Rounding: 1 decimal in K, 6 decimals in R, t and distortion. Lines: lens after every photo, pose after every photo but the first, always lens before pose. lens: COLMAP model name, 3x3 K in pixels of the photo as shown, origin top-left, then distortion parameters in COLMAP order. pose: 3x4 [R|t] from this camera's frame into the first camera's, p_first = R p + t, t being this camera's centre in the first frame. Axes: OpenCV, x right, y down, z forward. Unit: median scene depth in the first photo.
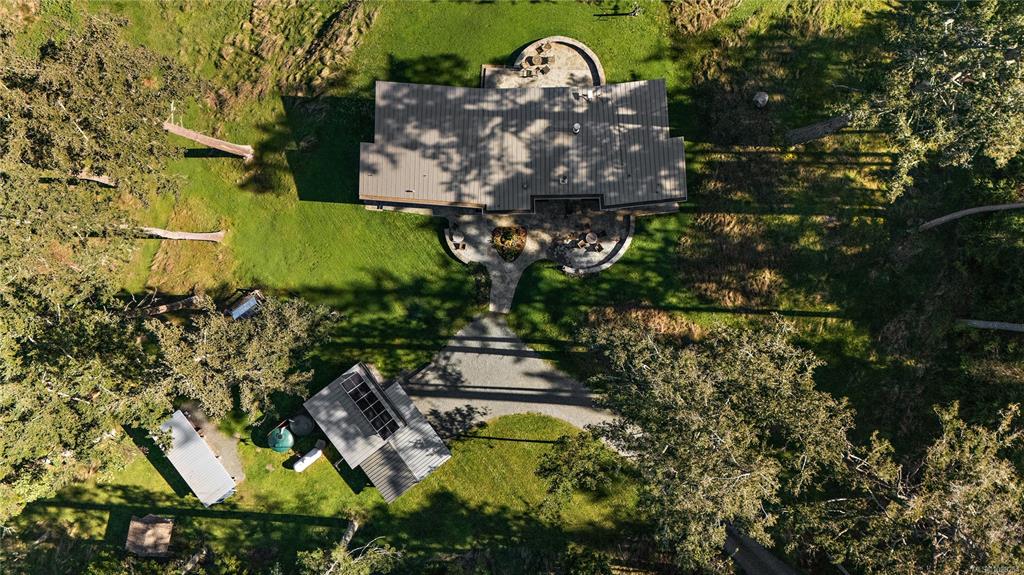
lens RADIAL K [[723.6, 0, 512.1], [0, 723.6, 300.3], [0, 0, 1]] dist [0.002434, -0.000313]
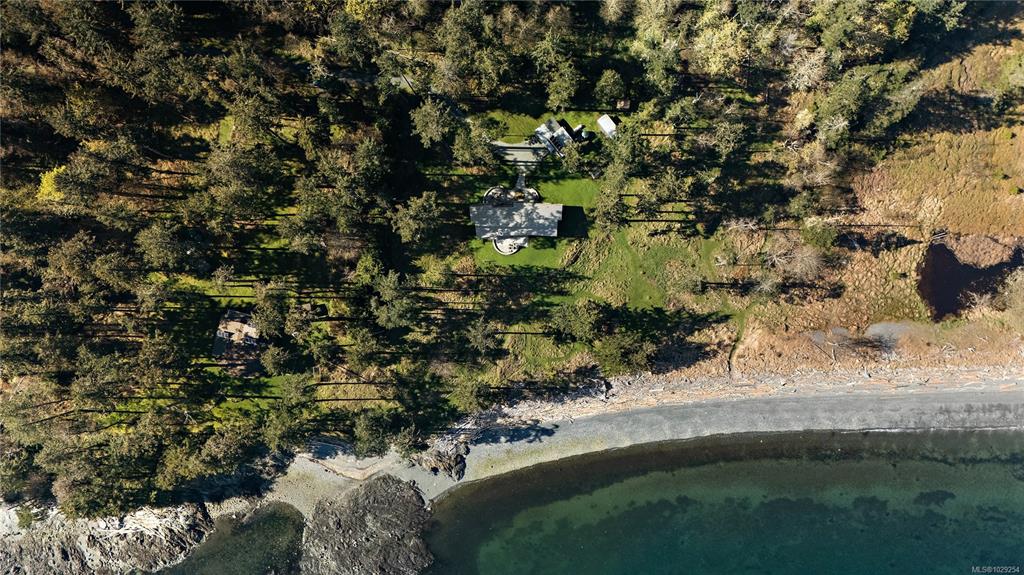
lens RADIAL K [[723.6, 0, 512.1], [0, 723.6, 300.3], [0, 0, 1]] dist [0.002434, -0.000313]
pose [[-0.998870, 0.017936, 0.044018, -0.111899], [-0.020540, -0.998020, -0.059445, -0.378380], [0.042865, -0.060282, 0.997261, -2.444610]]
